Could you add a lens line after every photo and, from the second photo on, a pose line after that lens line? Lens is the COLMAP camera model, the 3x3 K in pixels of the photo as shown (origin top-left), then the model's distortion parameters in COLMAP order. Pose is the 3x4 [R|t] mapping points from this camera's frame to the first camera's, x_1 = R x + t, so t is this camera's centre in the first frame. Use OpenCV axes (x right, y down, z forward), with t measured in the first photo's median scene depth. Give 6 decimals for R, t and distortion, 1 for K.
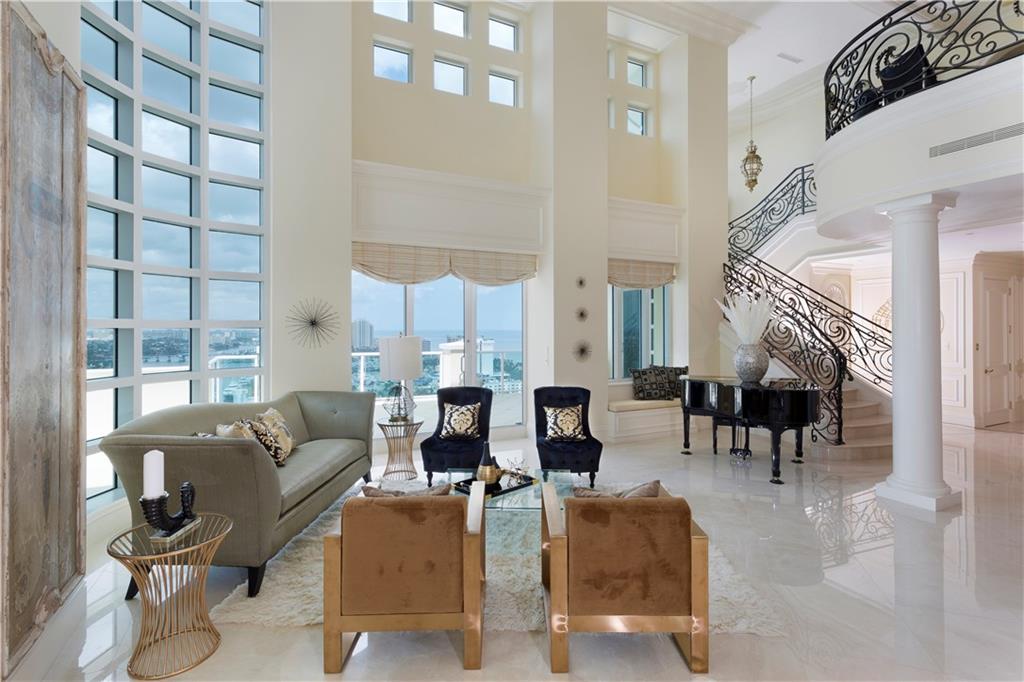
lens RADIAL K [[489.3, 0, 513.5], [0, 489.3, 322.5], [0, 0, 1]] dist [0.003633, 0.000521]
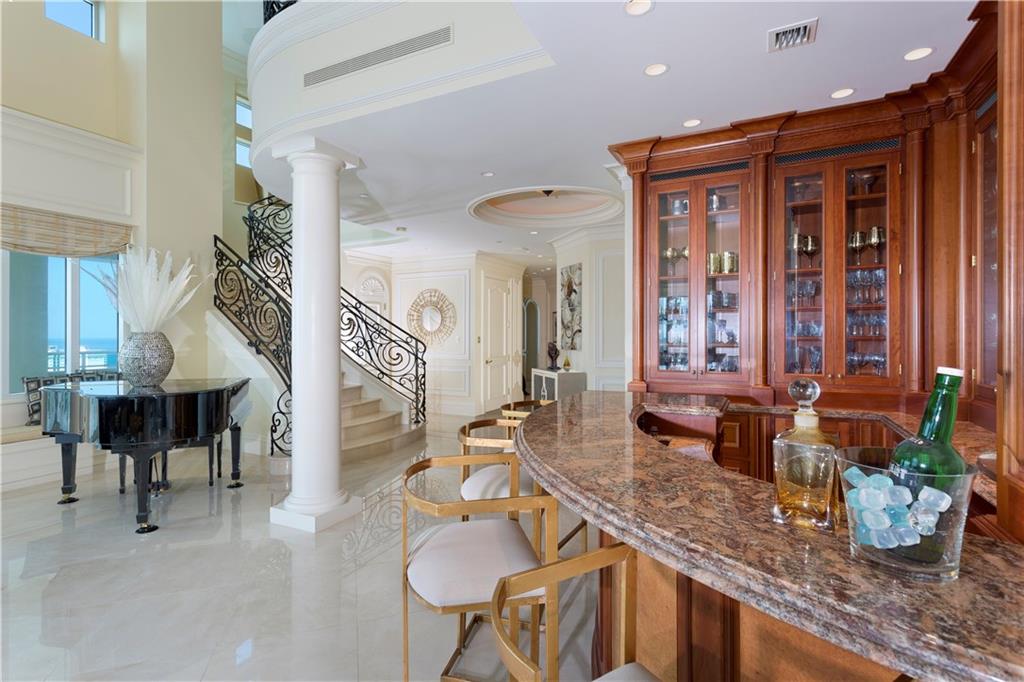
lens RADIAL K [[495.7, 0, 507.0], [0, 495.7, 328.8], [0, 0, 1]] dist [-0.000519, 0.000956]
pose [[0.798948, 0.005536, 0.601374, 0.387672], [-0.004735, 0.999985, -0.002914, 0.032479], [-0.601381, -0.000520, 0.798962, 0.107297]]
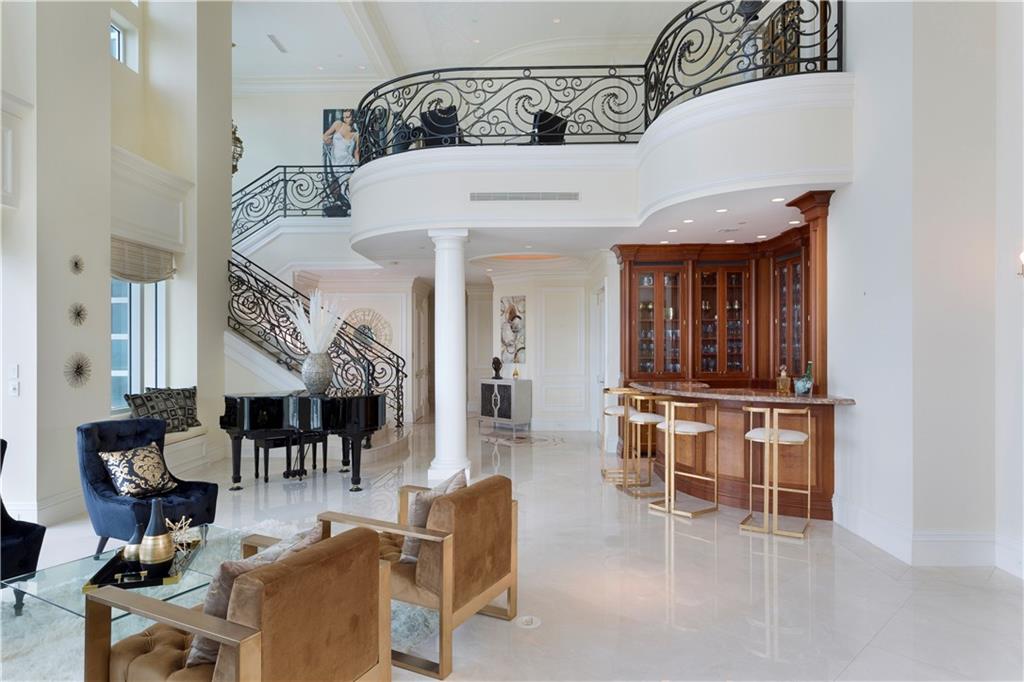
lens RADIAL K [[611.9, 0, 512.0], [0, 611.9, 341.0], [0, 0, 1]] dist [-0.002739, -0.000234]
pose [[0.457868, 0.003982, 0.889011, -0.317826], [-0.005675, 0.999983, -0.001557, 0.017355], [-0.889002, -0.004332, 0.457883, 0.114071]]
